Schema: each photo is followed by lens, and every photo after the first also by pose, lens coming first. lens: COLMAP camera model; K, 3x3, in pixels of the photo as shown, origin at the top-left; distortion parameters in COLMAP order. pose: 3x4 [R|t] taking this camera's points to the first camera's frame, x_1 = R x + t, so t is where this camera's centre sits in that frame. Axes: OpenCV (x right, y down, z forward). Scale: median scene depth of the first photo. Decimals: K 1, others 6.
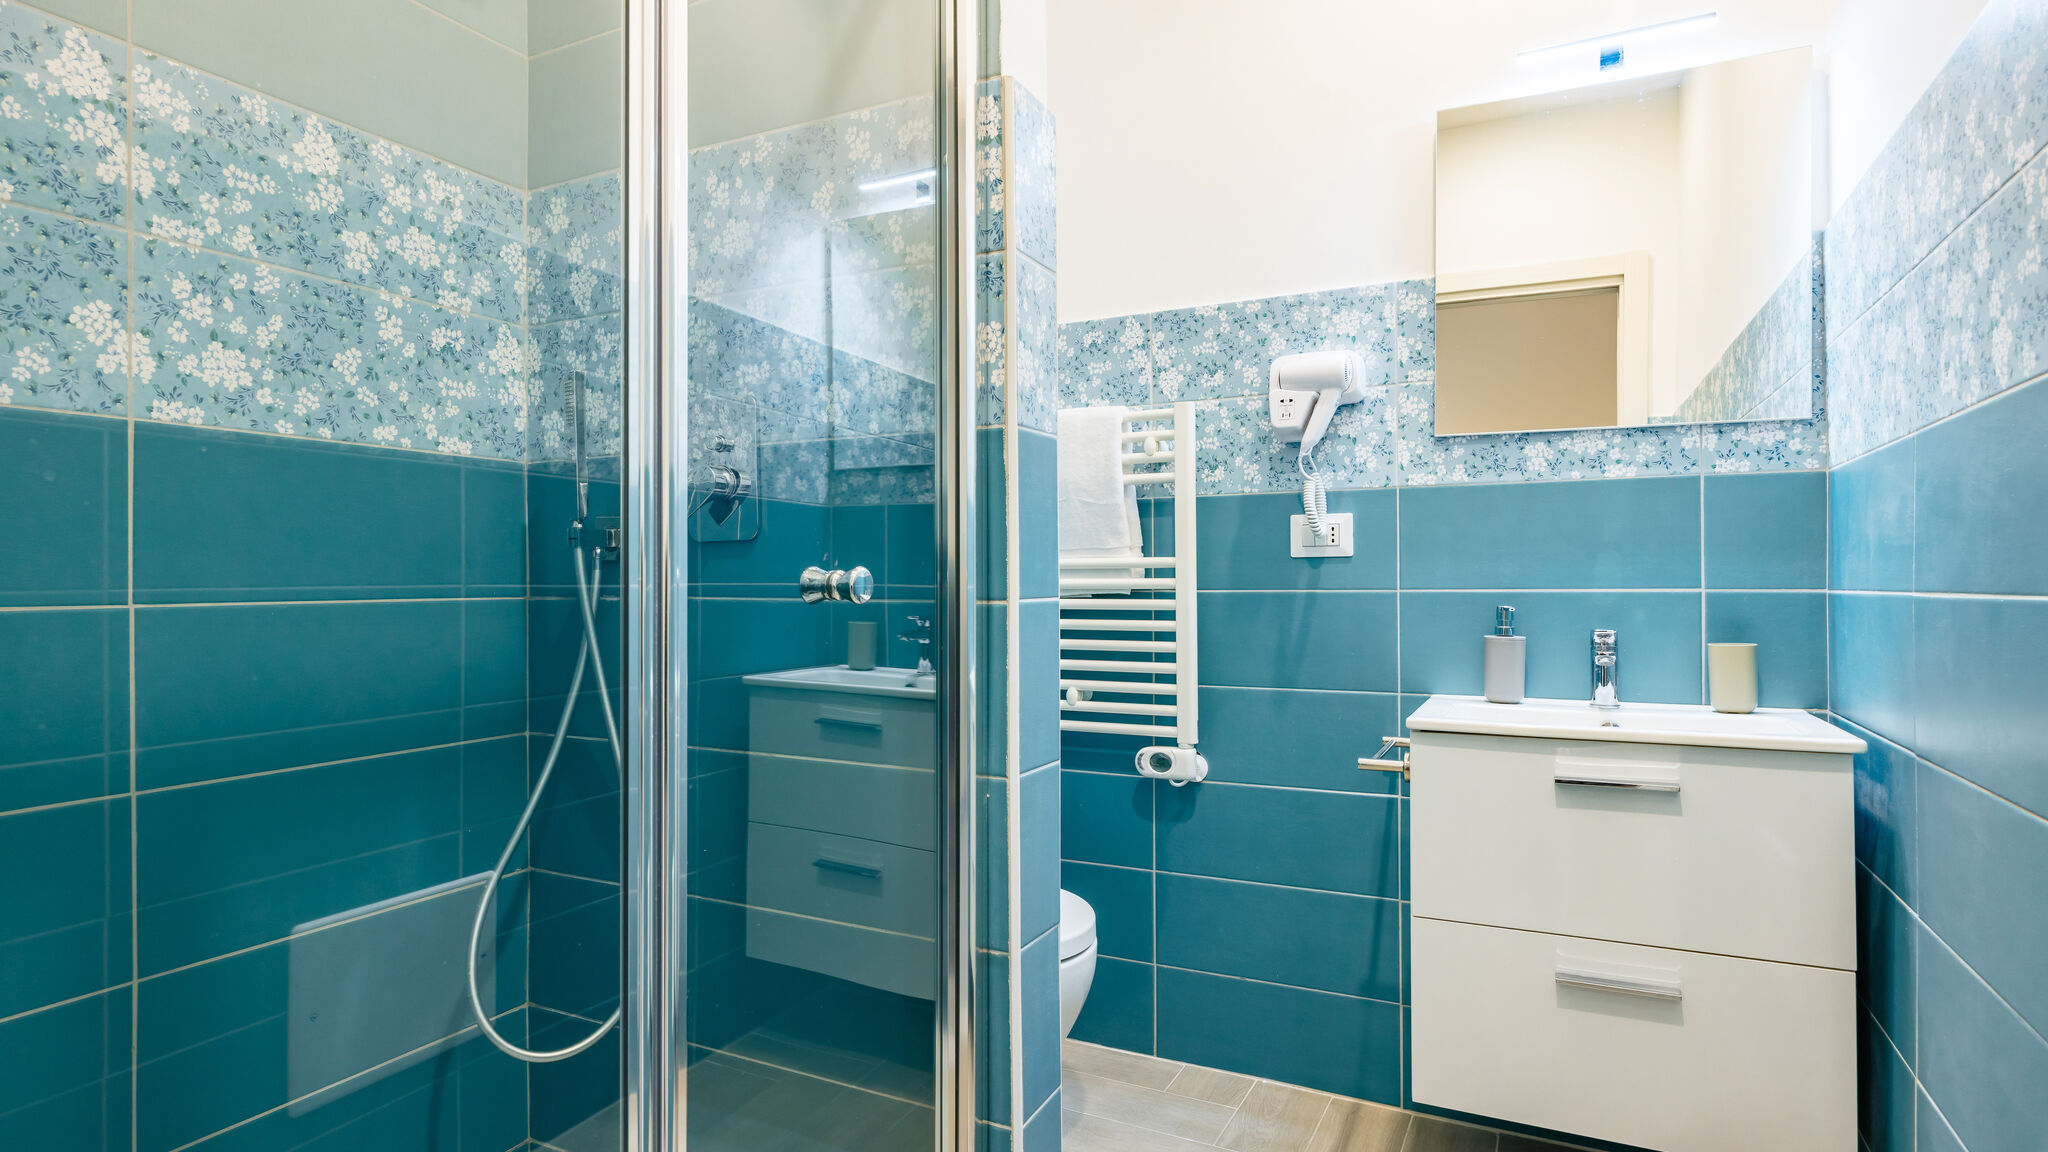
lens RADIAL K [[1082.2, 0, 1010.6], [0, 1082.2, 568.9], [0, 0, 1]] dist [0.002514, -0.003979]
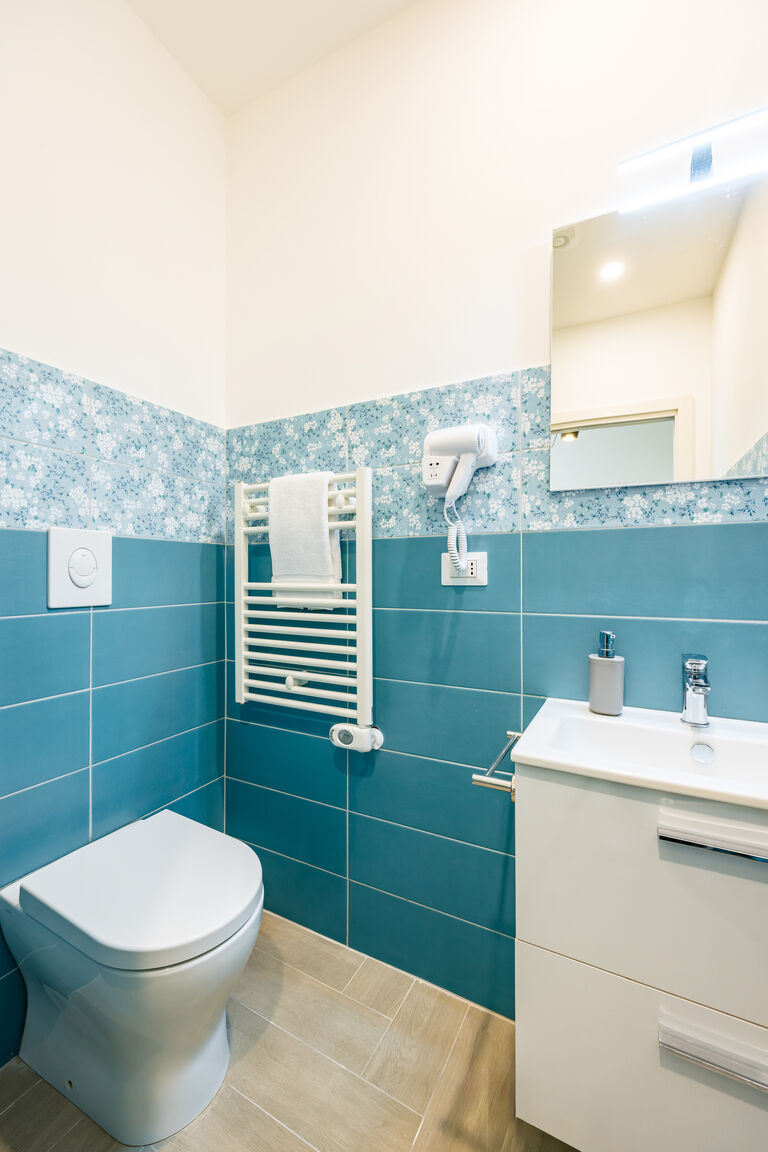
lens RADIAL K [[469.2, 0, 374.9], [0, 469.2, 567.6], [0, 0, 1]] dist [-0.001037, -0.000058]
pose [[0.999475, 0.002753, -0.032290, 0.206950], [-0.002748, 0.999996, 0.000174, -0.033614], [0.032291, -0.000085, 0.999479, 0.451302]]
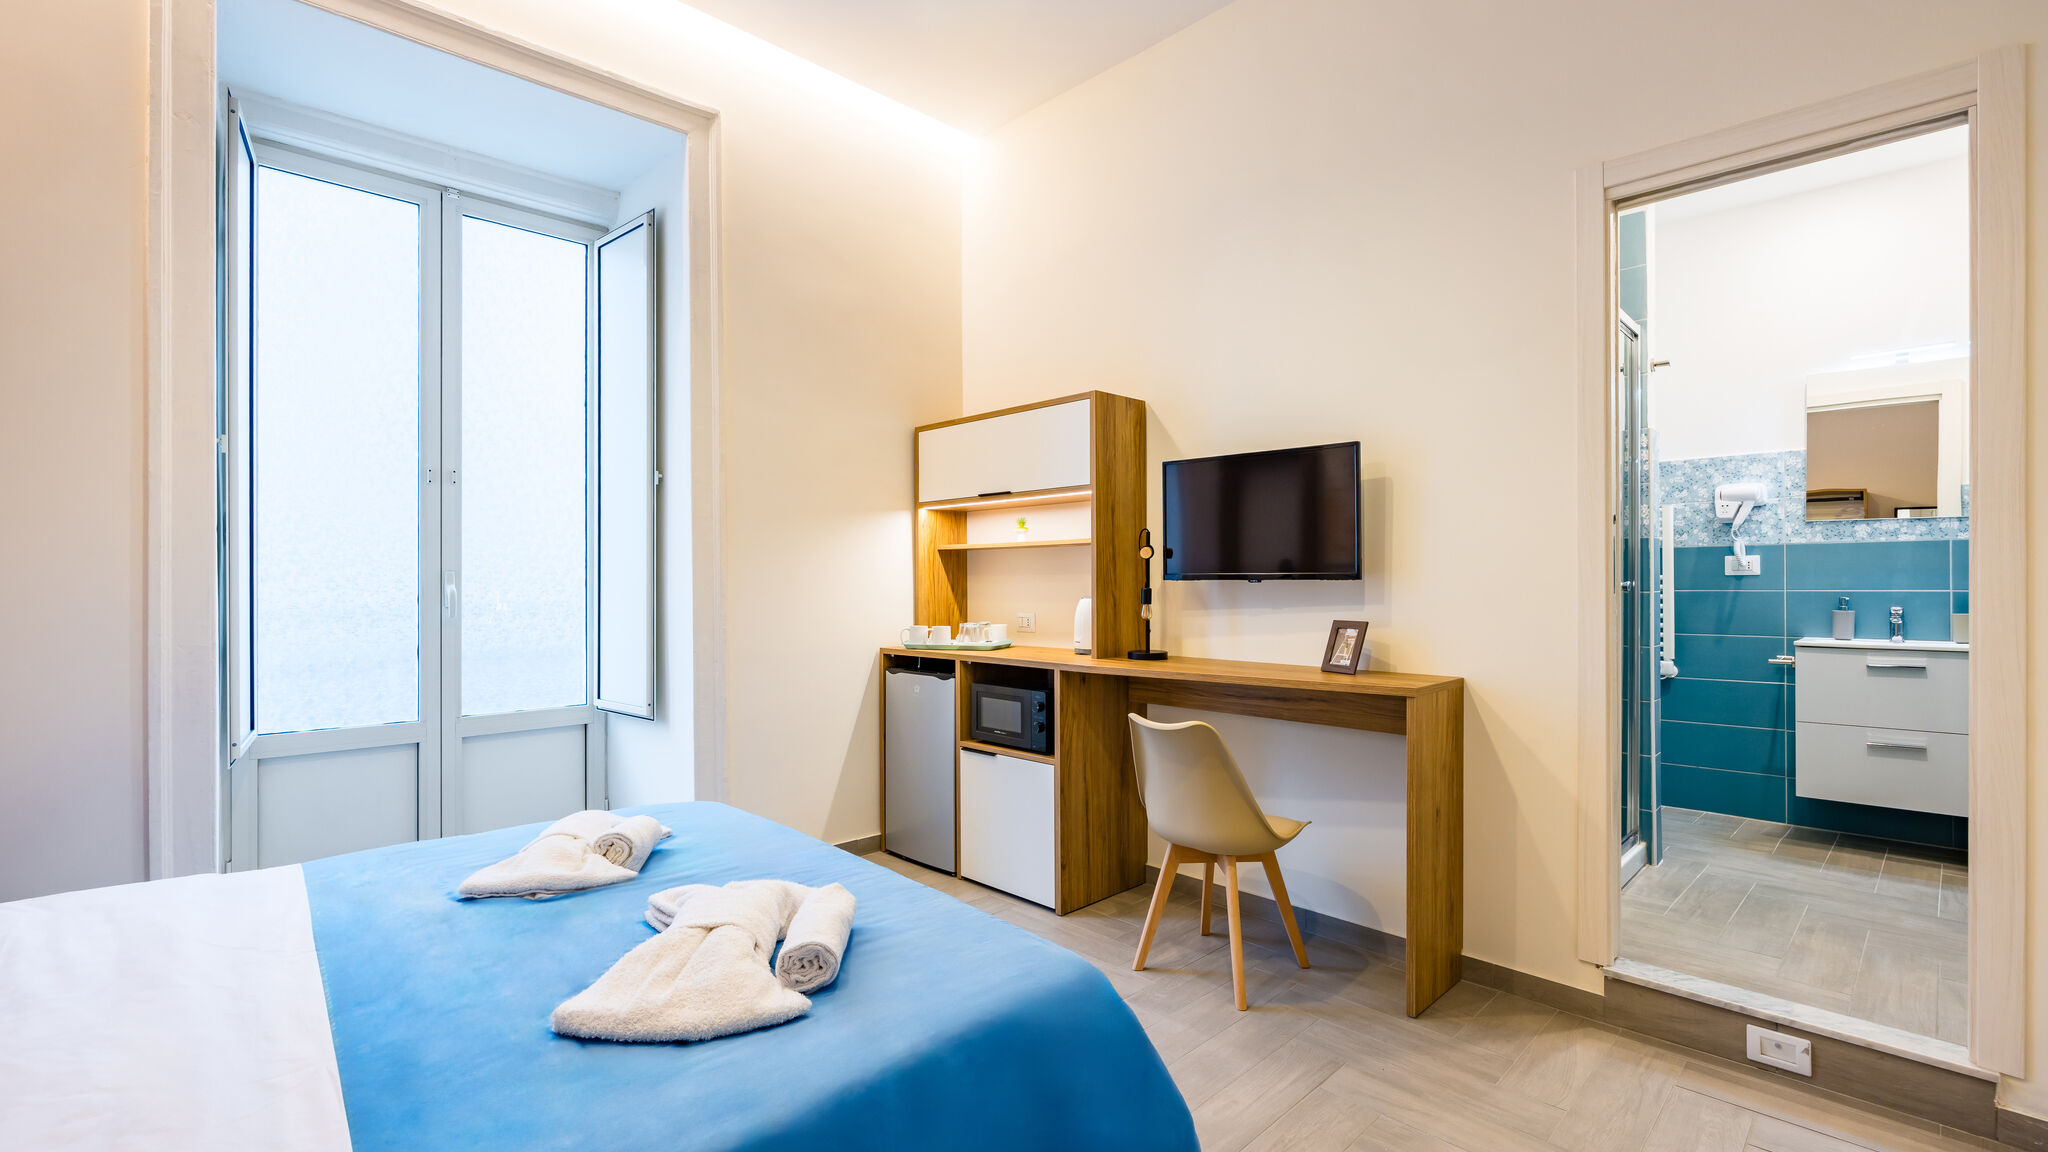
lens RADIAL K [[901.4, 0, 1028.7], [0, 901.4, 580.5], [0, 0, 1]] dist [-0.004550, 0.000874]
pose [[0.950751, 0.002291, -0.309946, -0.549936], [-0.000946, 0.999989, 0.004489, -0.007383], [0.309953, -0.003975, 0.950743, -1.244137]]
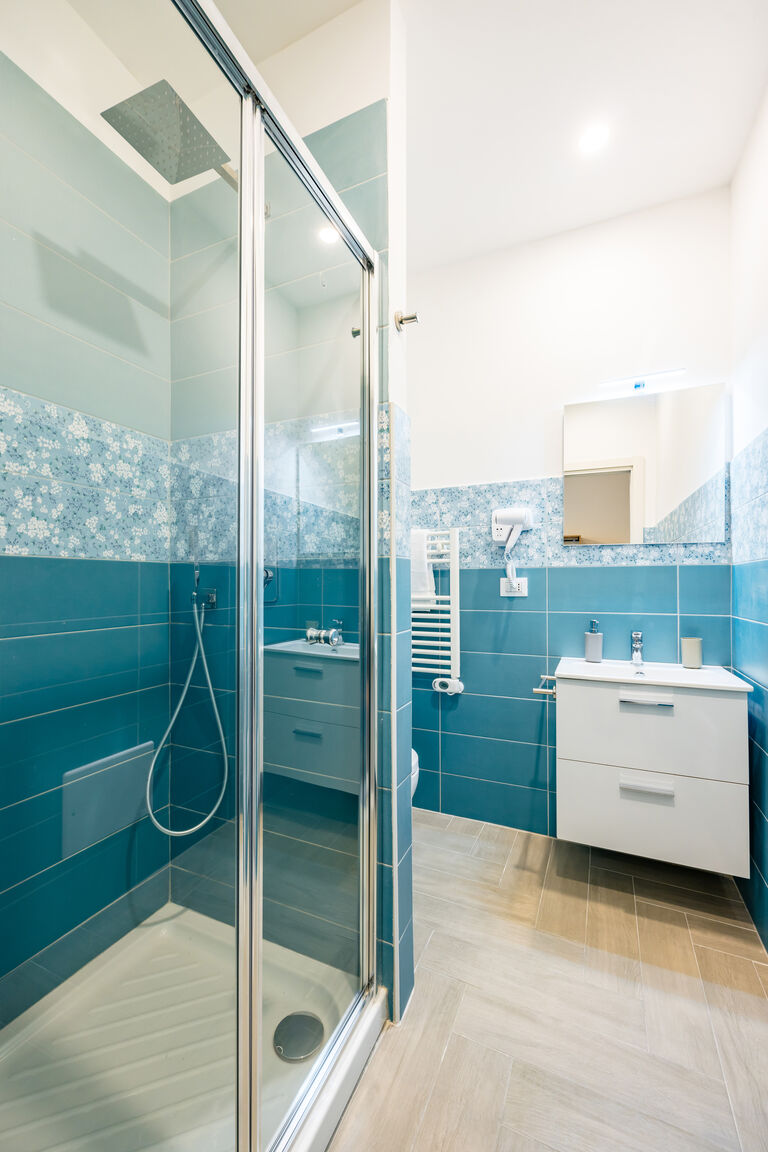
lens RADIAL K [[469.2, 0, 377.6], [0, 469.2, 577.5], [0, 0, 1]] dist [-0.001037, -0.000058]
pose [[0.999377, 0.001948, 0.035237, -0.039637], [-0.001904, 0.999997, -0.001278, -0.051735], [-0.035240, 0.001210, 0.999378, 0.011160]]
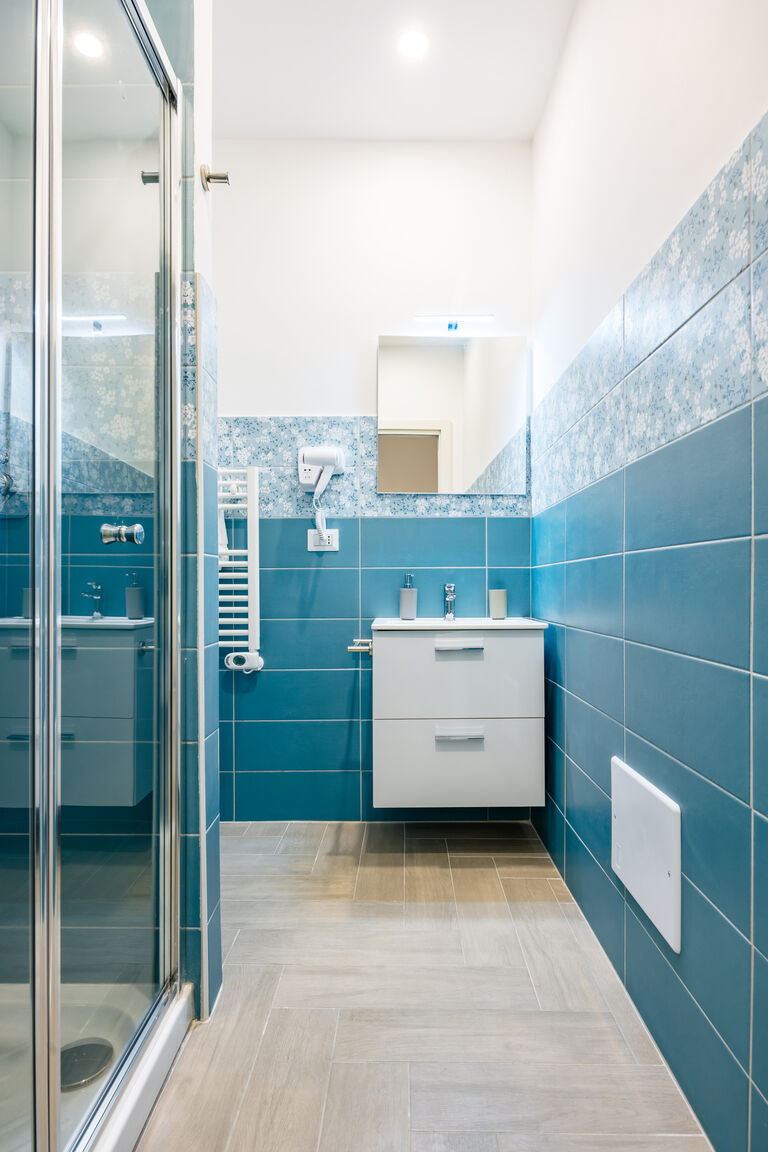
lens RADIAL K [[614.8, 0, 399.0], [0, 614.8, 584.4], [0, 0, 1]] dist [-0.001050, -0.001082]
pose [[0.888751, 0.000618, 0.458390, -0.107787], [-0.003595, 0.999978, 0.005623, 0.044669], [-0.458377, -0.006645, 0.888733, -0.062109]]
